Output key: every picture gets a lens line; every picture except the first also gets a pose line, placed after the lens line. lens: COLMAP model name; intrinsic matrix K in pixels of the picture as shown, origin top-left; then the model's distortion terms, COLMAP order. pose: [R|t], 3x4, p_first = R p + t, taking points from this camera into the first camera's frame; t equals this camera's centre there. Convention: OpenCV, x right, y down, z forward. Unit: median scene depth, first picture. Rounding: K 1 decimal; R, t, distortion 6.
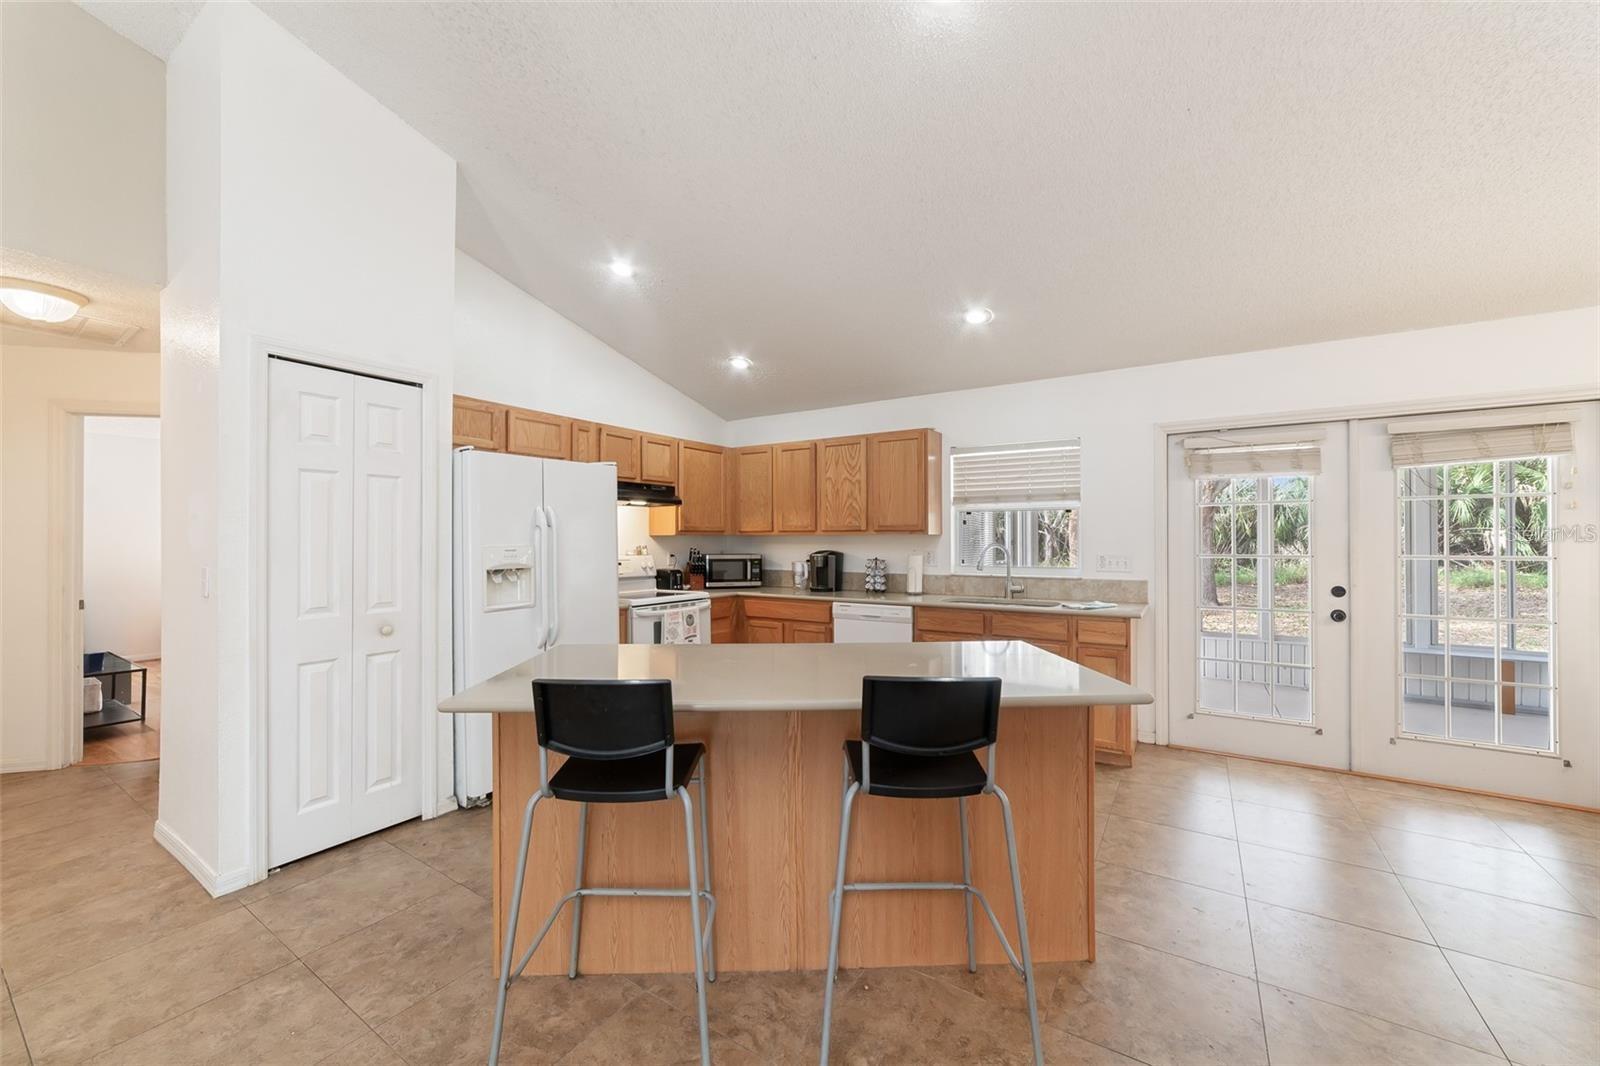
lens RADIAL K [[624.6, 0, 787.0], [0, 624.6, 537.8], [0, 0, 1]] dist [-0.000625, 0.001724]
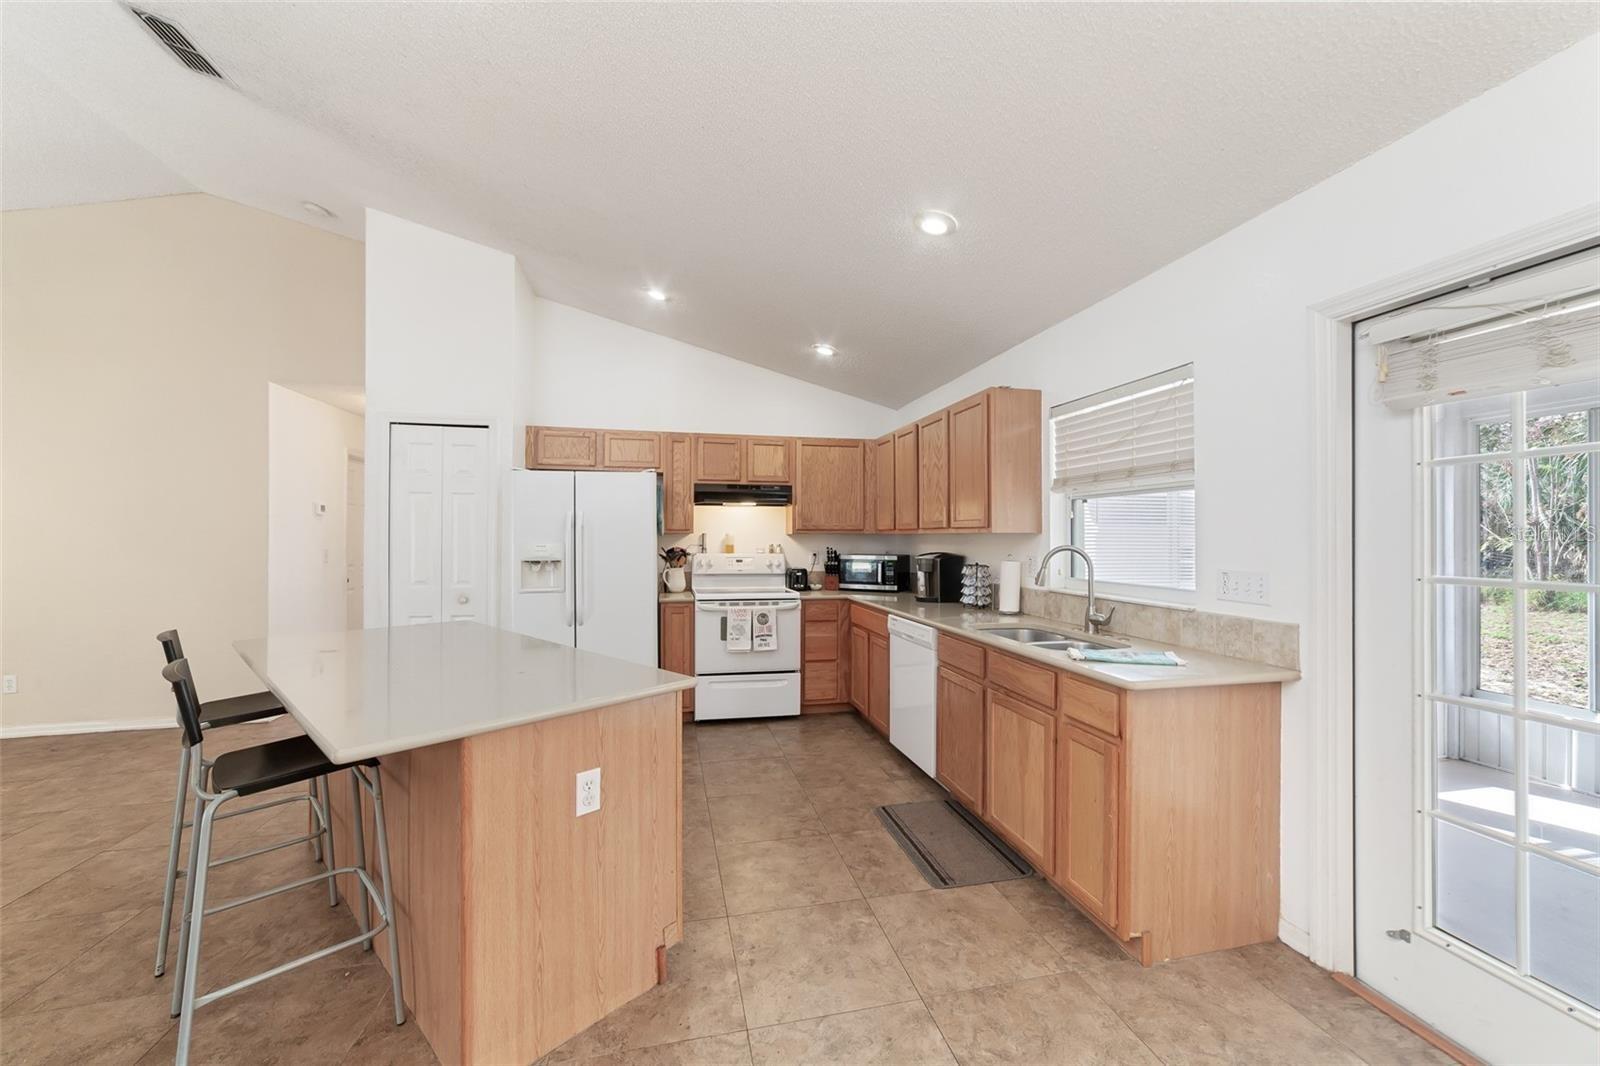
lens RADIAL K [[624.6, 0, 825.3], [0, 624.6, 530.2], [0, 0, 1]] dist [-0.000625, 0.001724]
pose [[0.713562, -0.005005, -0.700574, 0.610482], [-0.002347, 0.999952, -0.009534, -0.001128], [0.700588, 0.008448, 0.713516, 0.351384]]
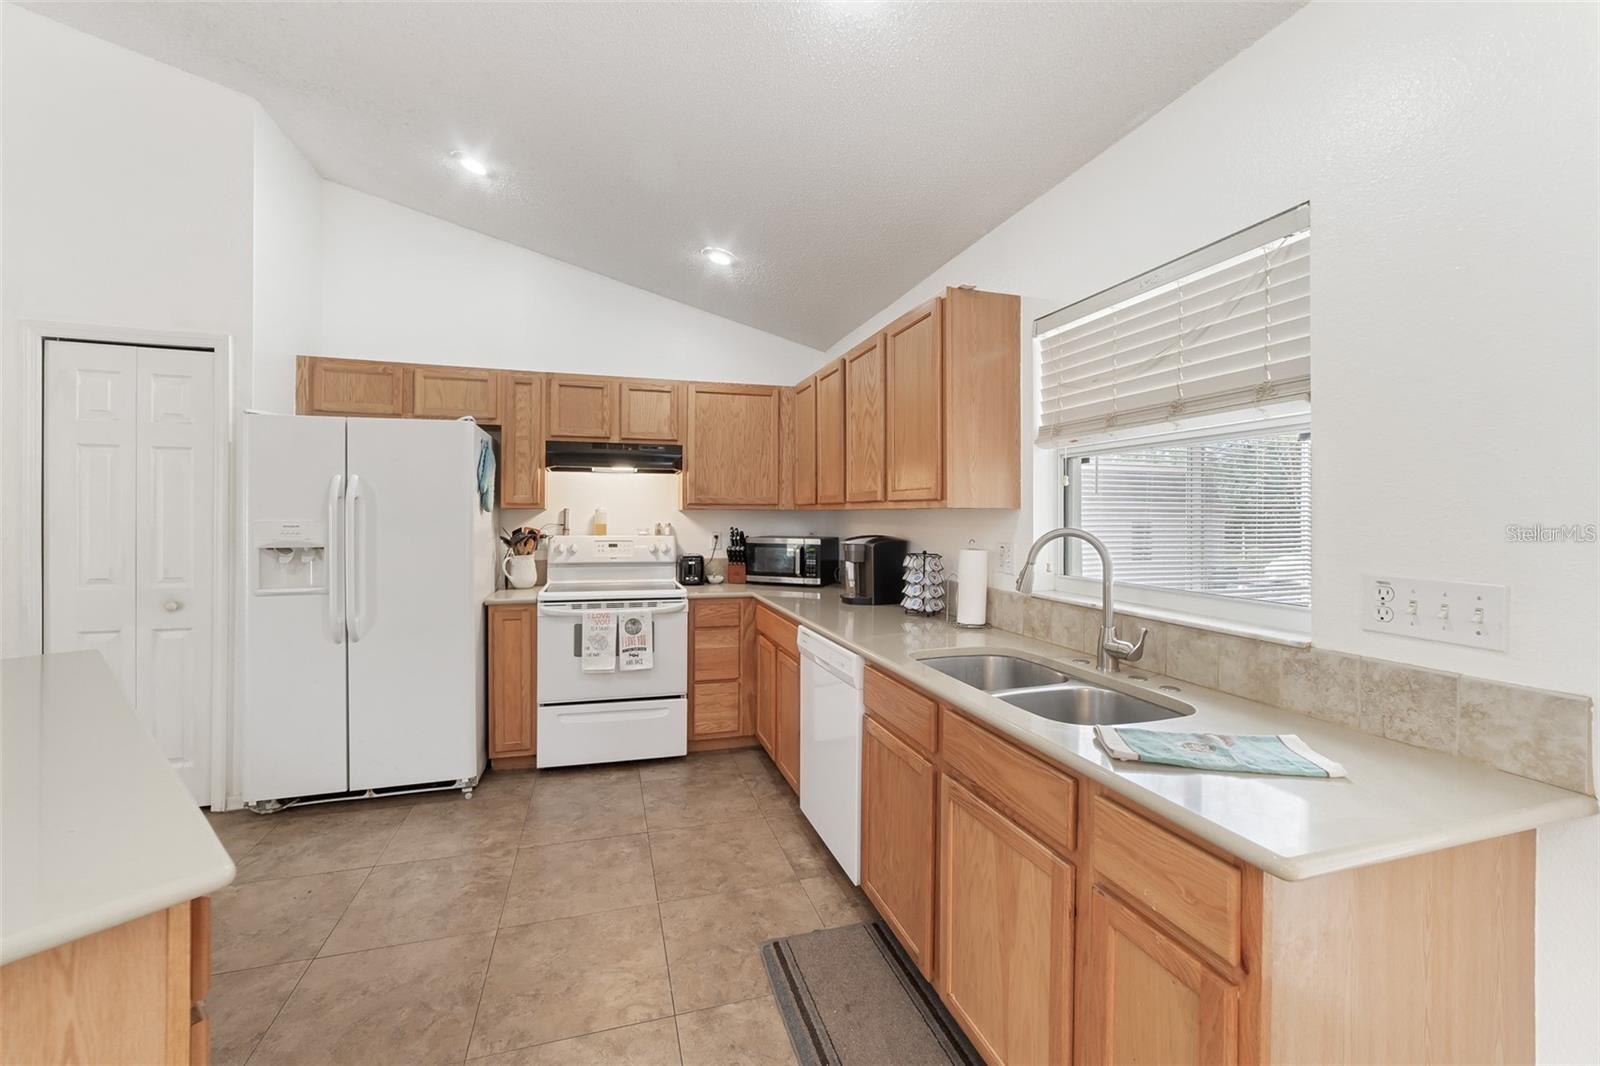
lens RADIAL K [[624.6, 0, 813.6], [0, 624.6, 513.3], [0, 0, 1]] dist [-0.000625, 0.001724]
pose [[0.755681, 0.003129, -0.654933, 0.473547], [-0.004623, 0.999989, -0.000557, -0.000514], [0.654924, 0.003449, 0.755687, 0.580789]]
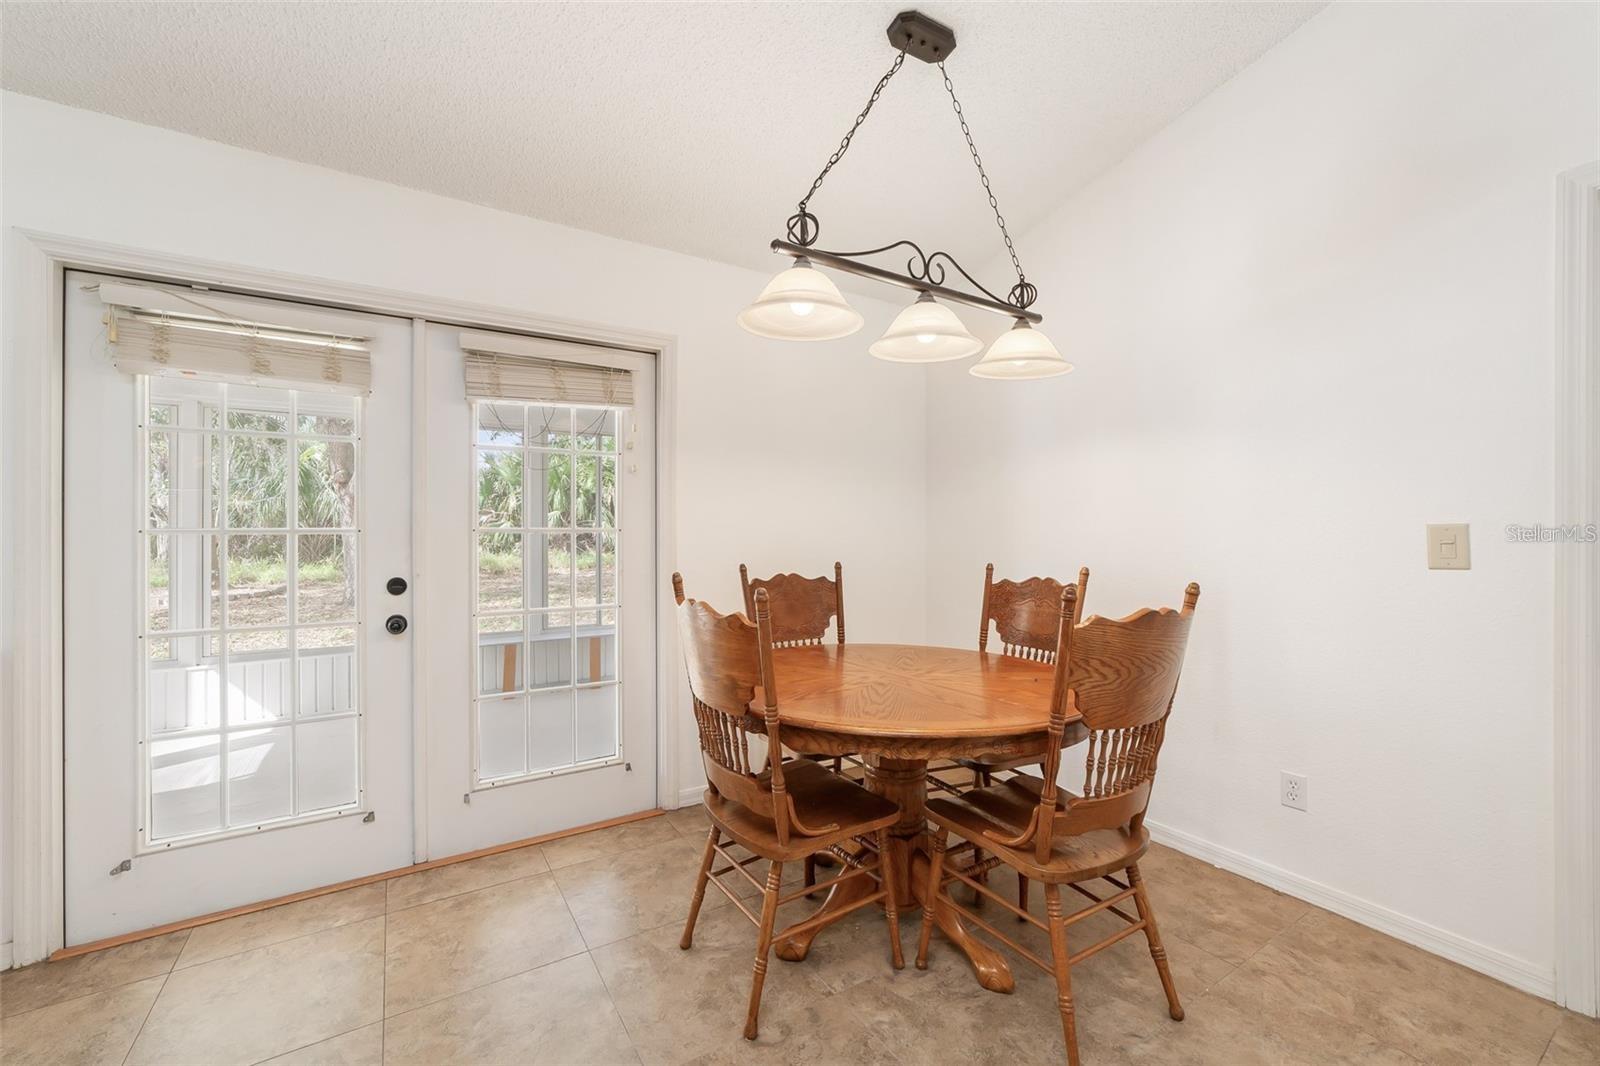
lens RADIAL K [[667.9, 0, 793.5], [0, 667.9, 529.4], [0, 0, 1]] dist [0.011554, 0.000408]
pose [[0.425303, 0.003299, 0.905045, 0.360312], [-0.000332, 0.999994, -0.003489, 0.025723], [-0.905051, 0.001183, 0.425301, 0.286726]]
